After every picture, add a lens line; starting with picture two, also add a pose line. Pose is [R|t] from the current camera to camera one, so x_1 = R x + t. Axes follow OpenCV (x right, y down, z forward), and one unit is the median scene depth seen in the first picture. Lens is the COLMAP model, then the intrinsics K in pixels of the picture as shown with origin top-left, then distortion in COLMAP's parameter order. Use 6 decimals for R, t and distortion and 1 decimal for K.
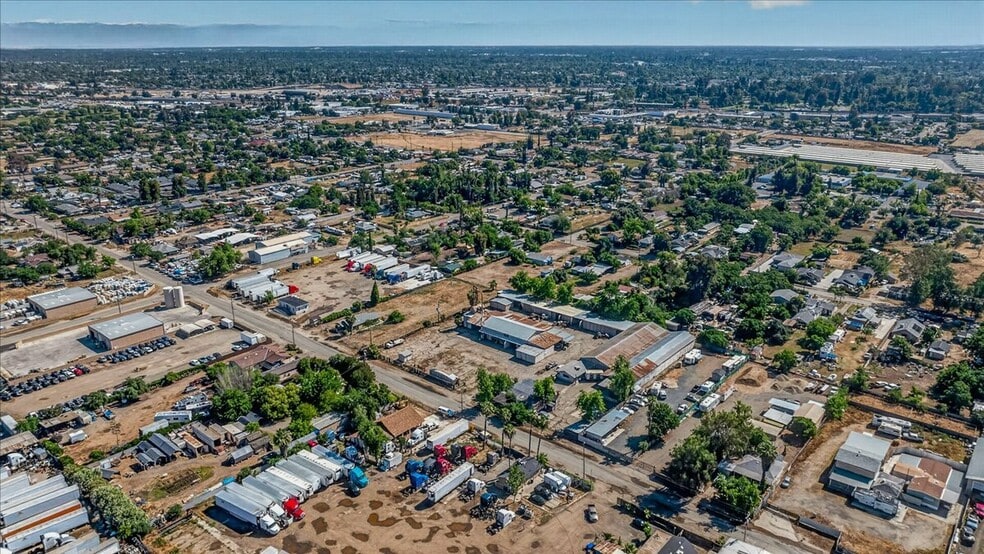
lens RADIAL K [[693.0, 0, 497.5], [0, 693.0, 273.7], [0, 0, 1]] dist [-0.003873, 0.002914]
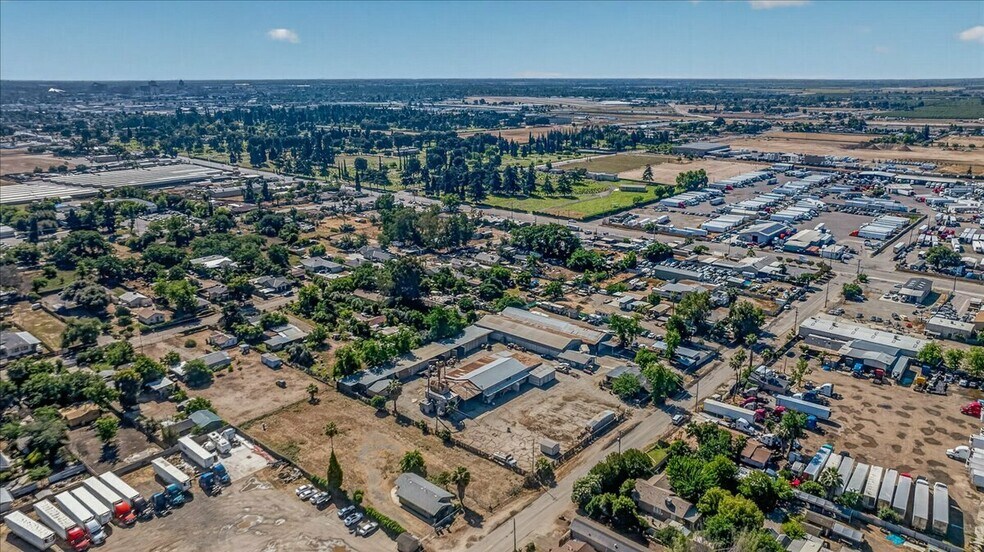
lens RADIAL K [[692.9, 0, 496.5], [0, 692.9, 269.9], [0, 0, 1]] dist [-0.016305, -0.001832]
pose [[0.014172, -0.269877, 0.962790, -0.719369], [0.320615, 0.913272, 0.251277, -0.235404], [-0.947104, 0.305124, 0.099470, 0.825510]]
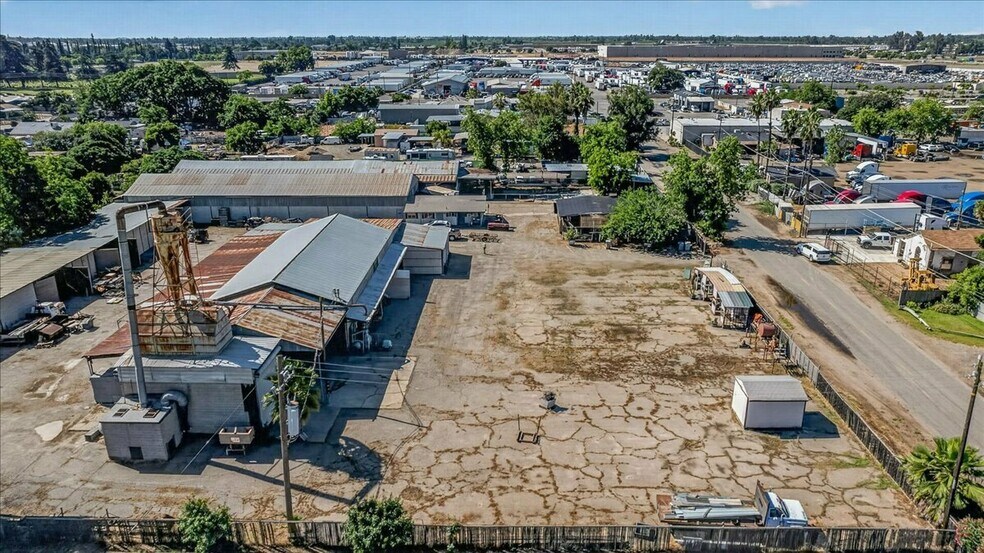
lens RADIAL K [[692.9, 0, 496.5], [0, 692.9, 270.4], [0, 0, 1]] dist [-0.016305, -0.001832]
pose [[-0.620726, -0.249307, 0.743334, -0.197906], [0.252837, 0.833792, 0.490779, -0.025080], [-0.742141, 0.492582, -0.454522, 1.010596]]
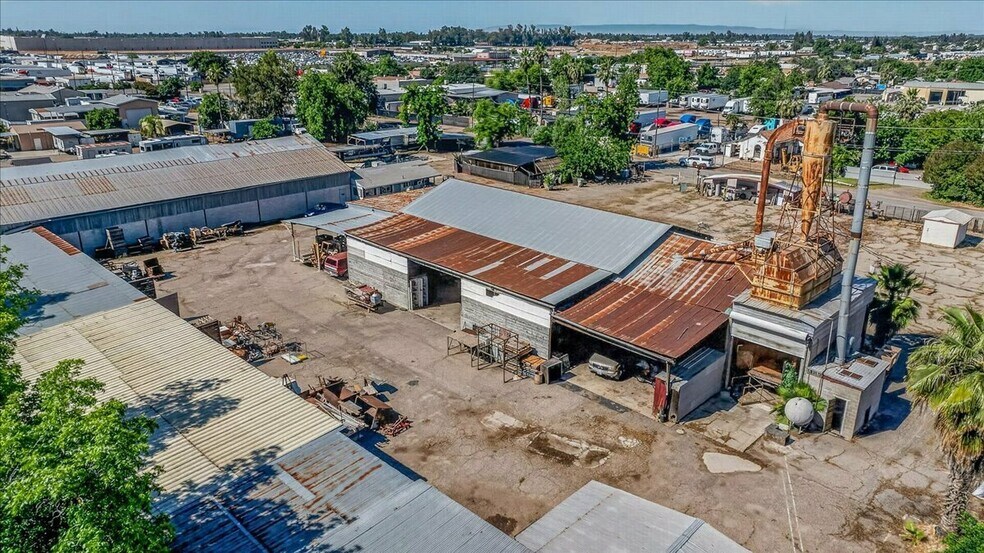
lens RADIAL K [[692.7, 0, 499.3], [0, 692.7, 278.9], [0, 0, 1]] dist [-0.016615, -0.001526]
pose [[-0.996273, -0.031371, 0.080355, 0.018210], [0.024899, 0.787297, 0.616071, -0.033349], [-0.082590, 0.615776, -0.783581, 1.110165]]
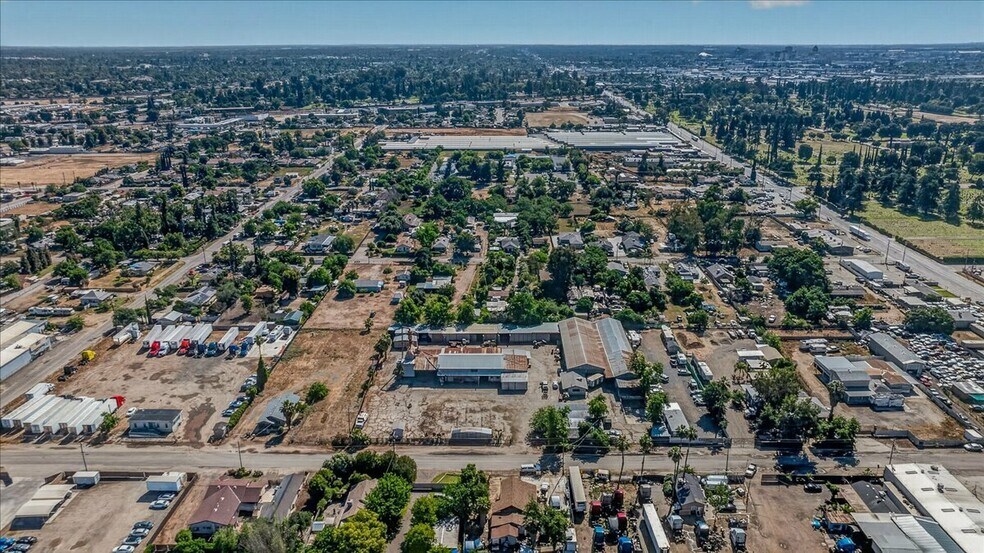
lens RADIAL K [[692.9, 0, 496.5], [0, 692.9, 270.4], [0, 0, 1]] dist [-0.016305, -0.001832]
pose [[0.773690, -0.201656, 0.600616, -0.443257], [0.203399, 0.976871, 0.065973, -0.084226], [-0.600028, 0.071122, 0.796811, 0.241255]]
